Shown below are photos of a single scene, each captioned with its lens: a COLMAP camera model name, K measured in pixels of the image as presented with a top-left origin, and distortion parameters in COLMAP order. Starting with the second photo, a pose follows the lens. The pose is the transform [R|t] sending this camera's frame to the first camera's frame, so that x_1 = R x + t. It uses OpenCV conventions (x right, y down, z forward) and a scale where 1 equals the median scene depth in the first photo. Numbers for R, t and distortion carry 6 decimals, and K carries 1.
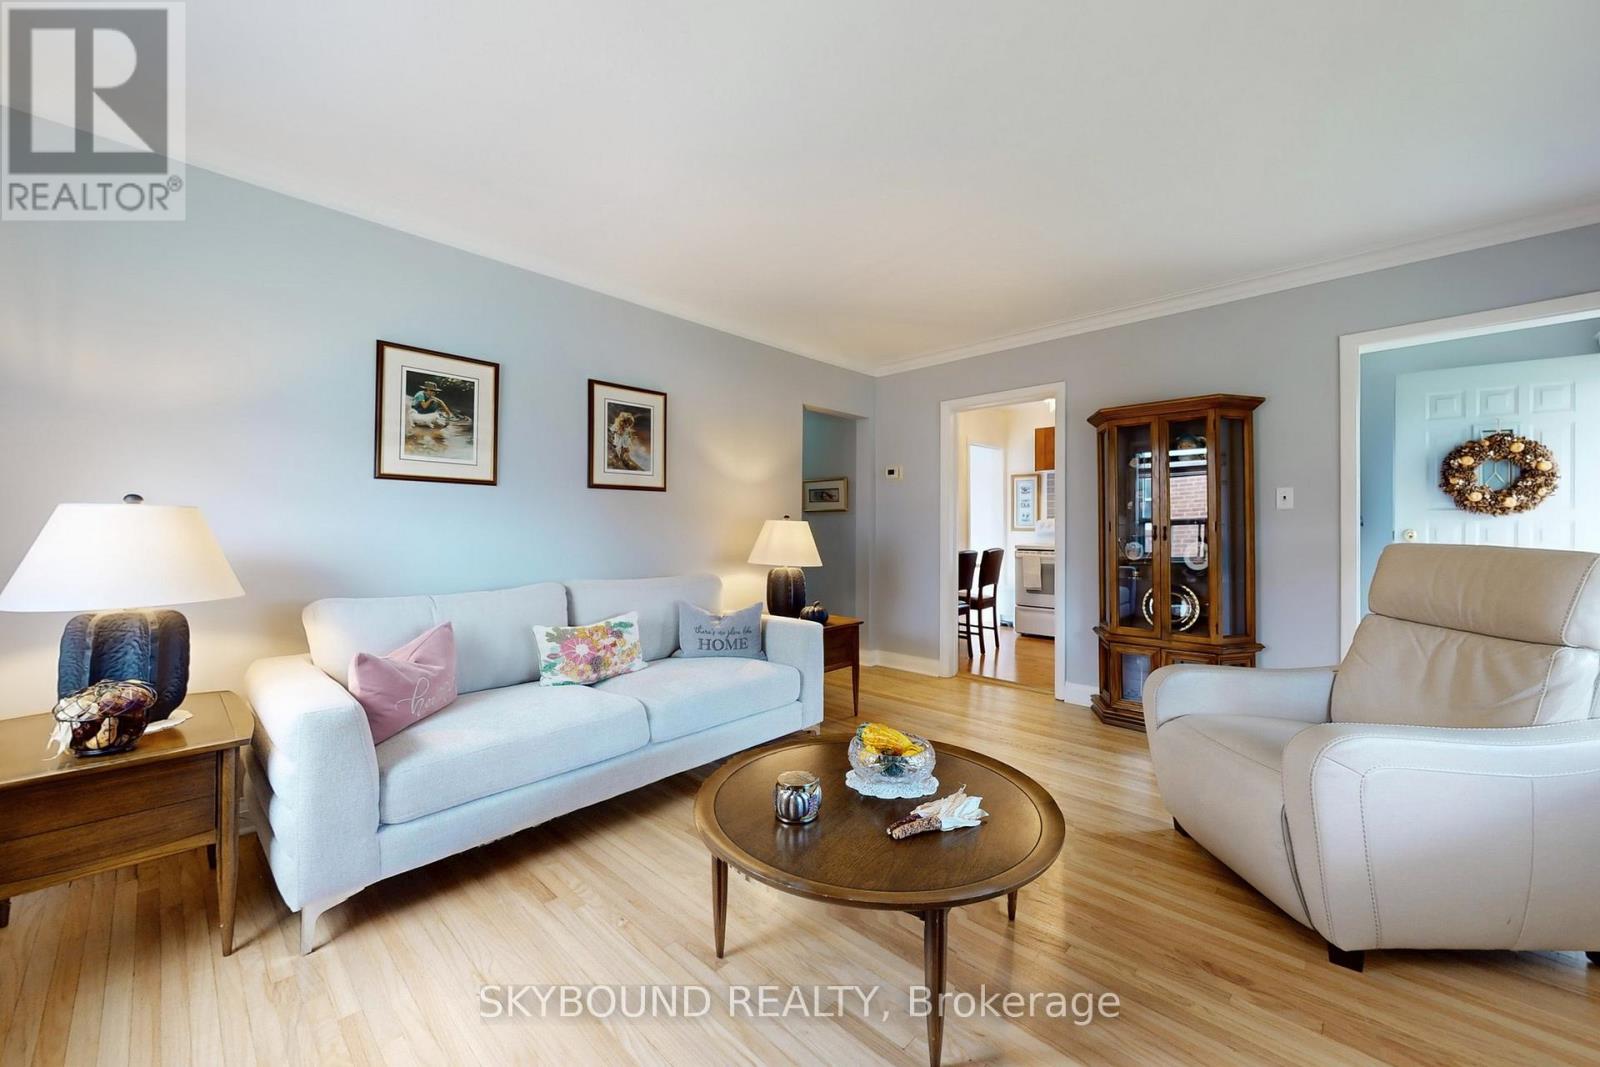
lens RADIAL K [[599.2, 0, 792.6], [0, 599.2, 531.7], [0, 0, 1]] dist [0.003997, 0.000118]
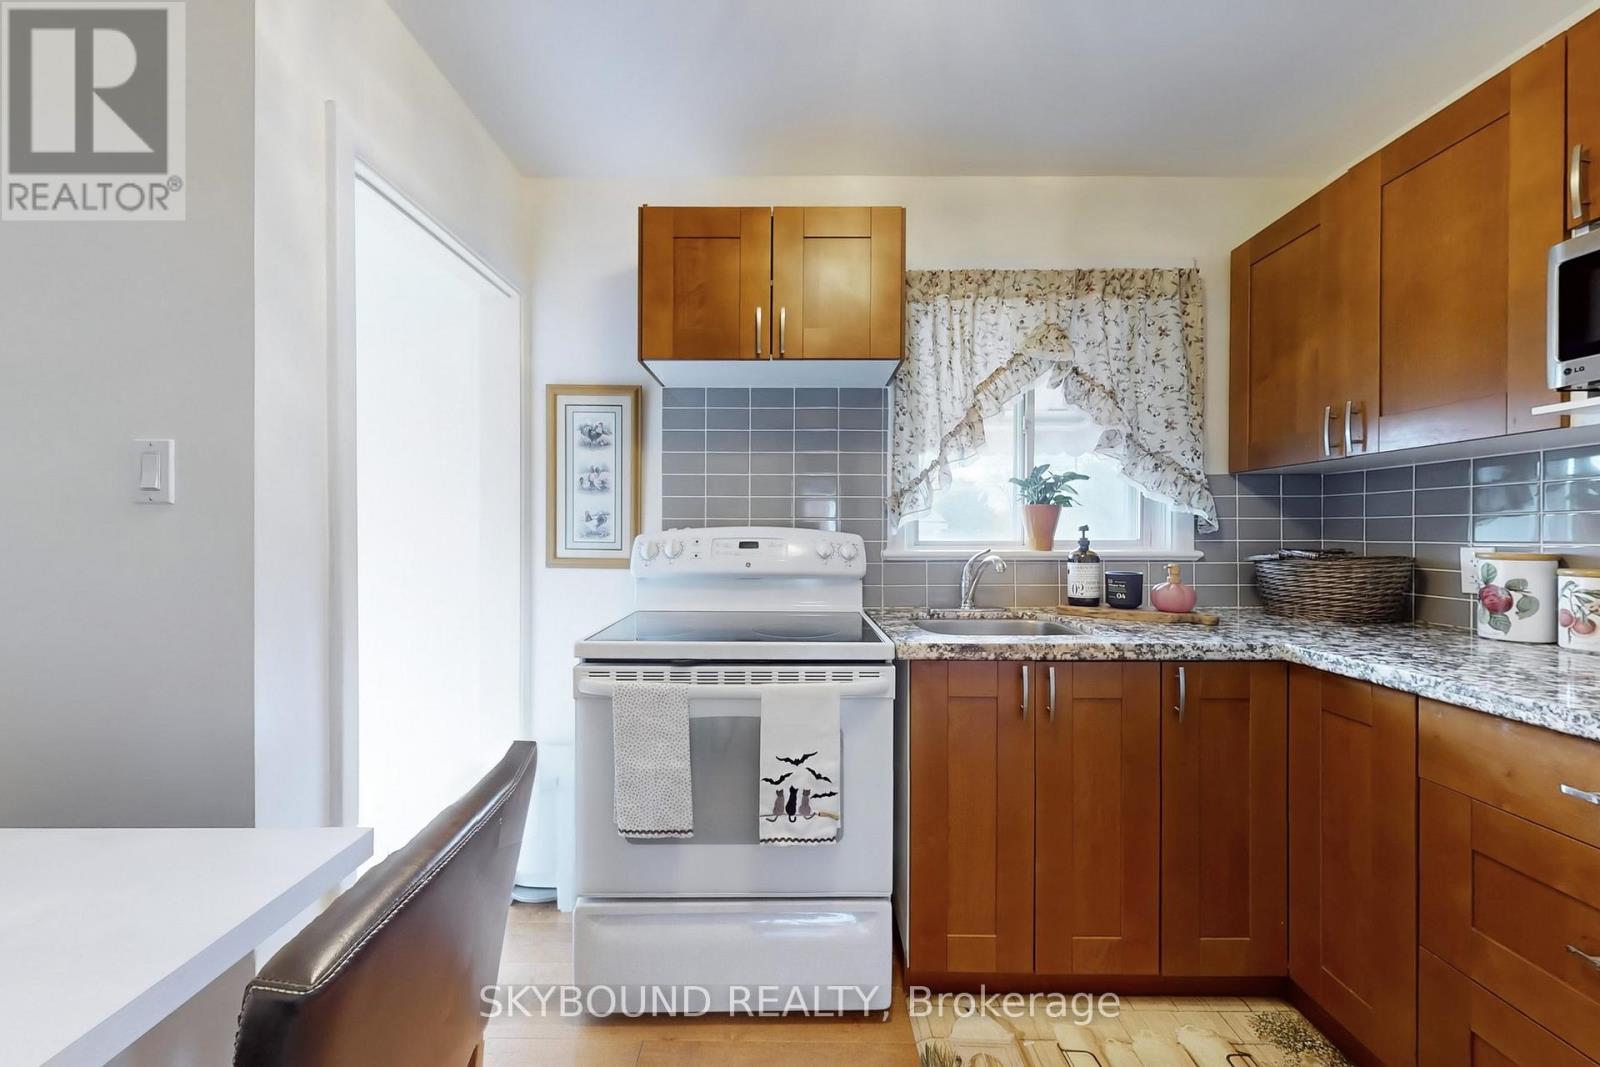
lens RADIAL K [[599.2, 0, 798.5], [0, 599.2, 537.5], [0, 0, 1]] dist [0.003997, 0.000118]
pose [[0.711837, 0.000767, 0.702344, 0.484153], [0.000681, 0.999998, -0.001782, -0.032103], [-0.702344, 0.001747, 0.711835, 1.391740]]
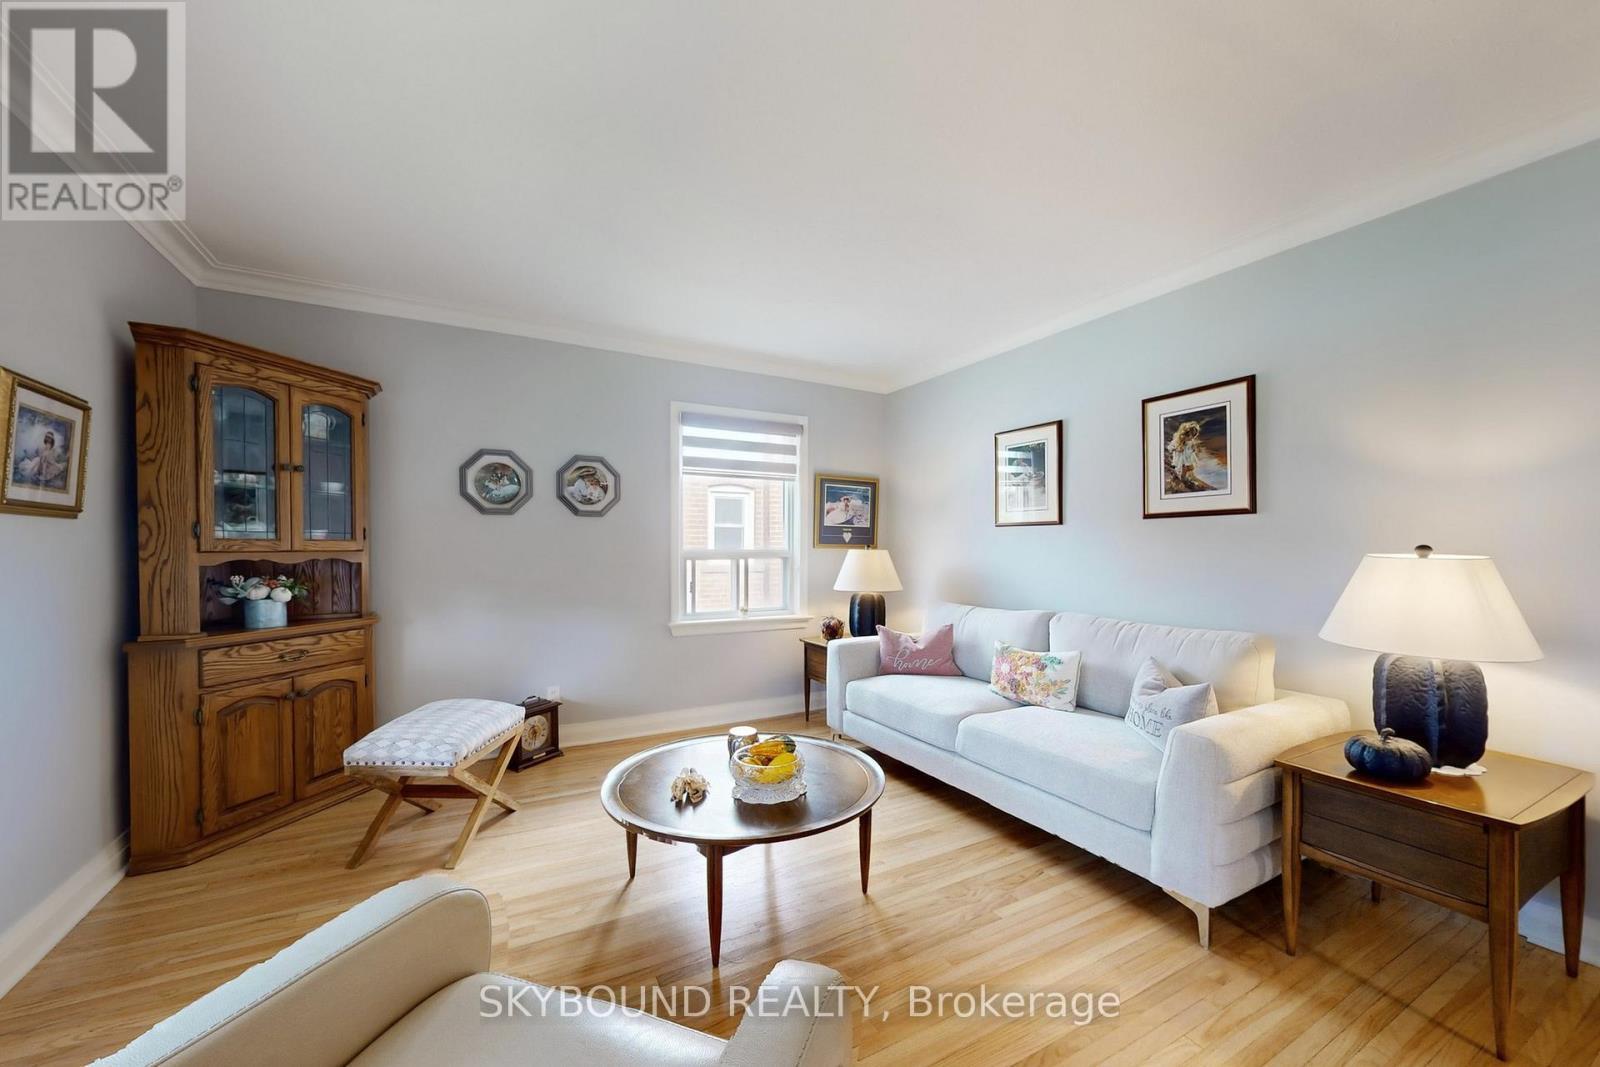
lens RADIAL K [[599.2, 0, 785.2], [0, 599.2, 554.5], [0, 0, 1]] dist [0.003997, 0.000118]
pose [[-0.308517, 0.005859, -0.951201, 0.673580], [-0.006579, 0.999944, 0.008293, -0.022230], [0.951196, 0.008816, -0.308462, 0.736649]]
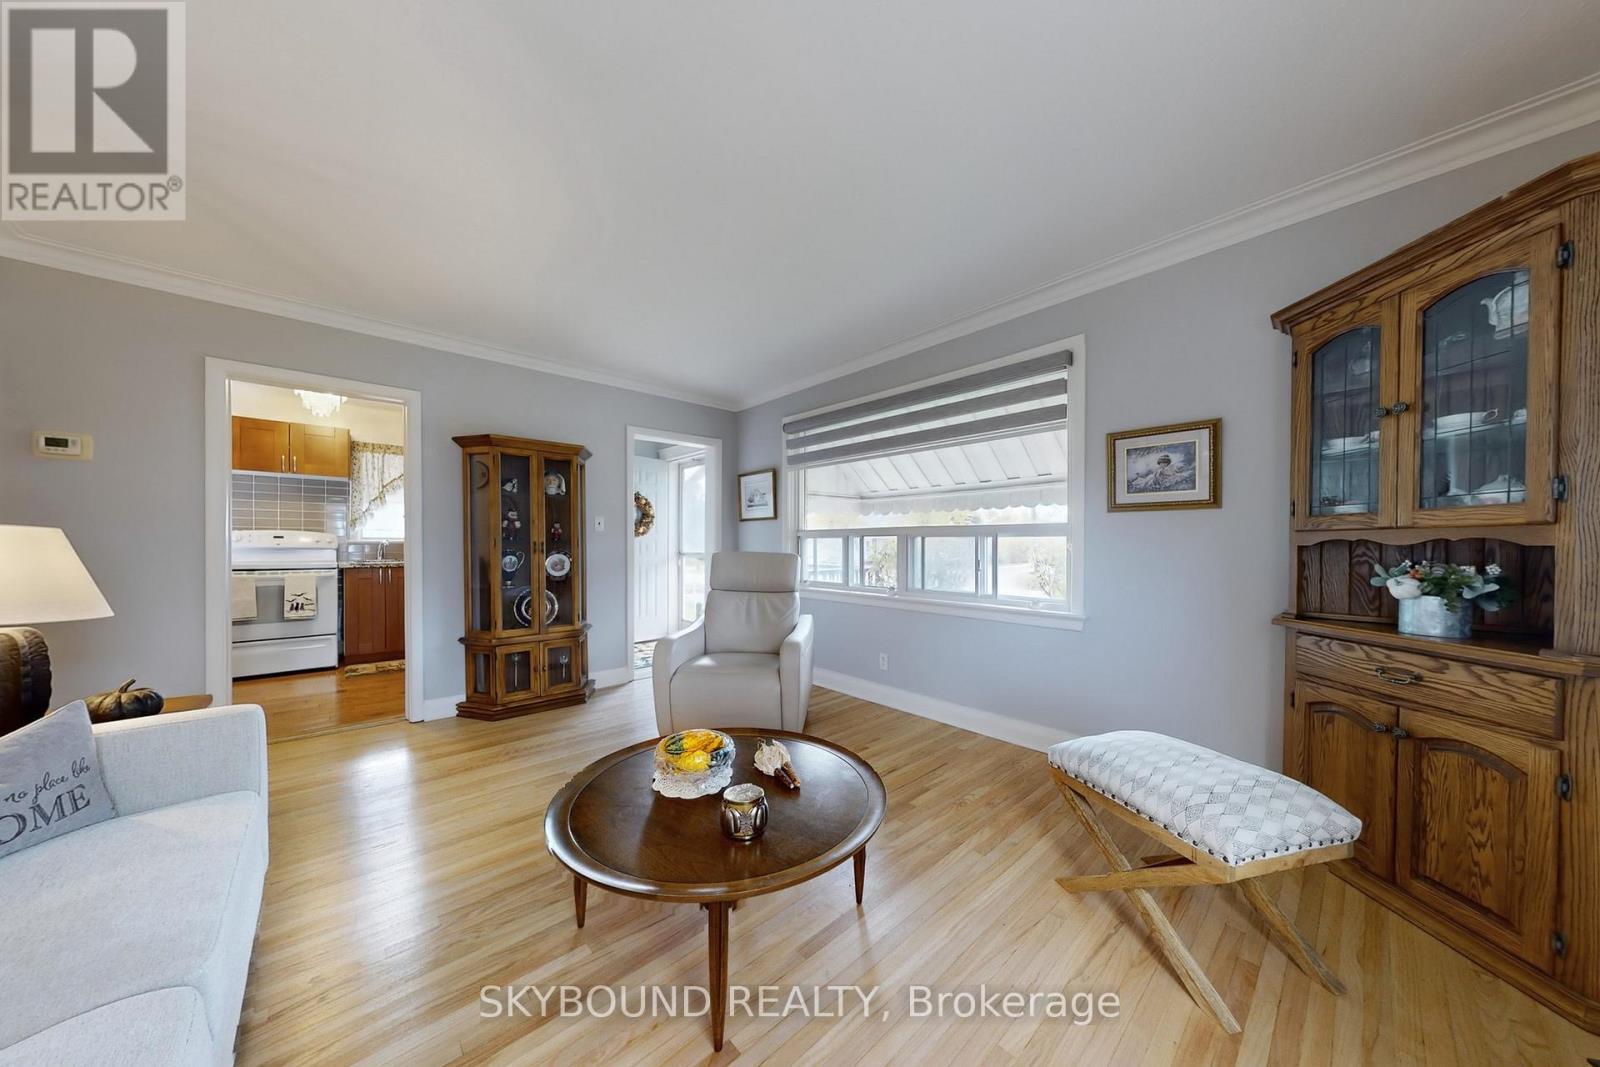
lens RADIAL K [[518.1, 0, 791.1], [0, 518.1, 548.6], [0, 0, 1]] dist [-0.000671, -0.000027]
pose [[0.067301, -0.009825, 0.997684, -0.403623], [0.004471, 0.999944, 0.009546, -0.003364], [-0.997723, 0.003818, 0.067341, 0.405027]]
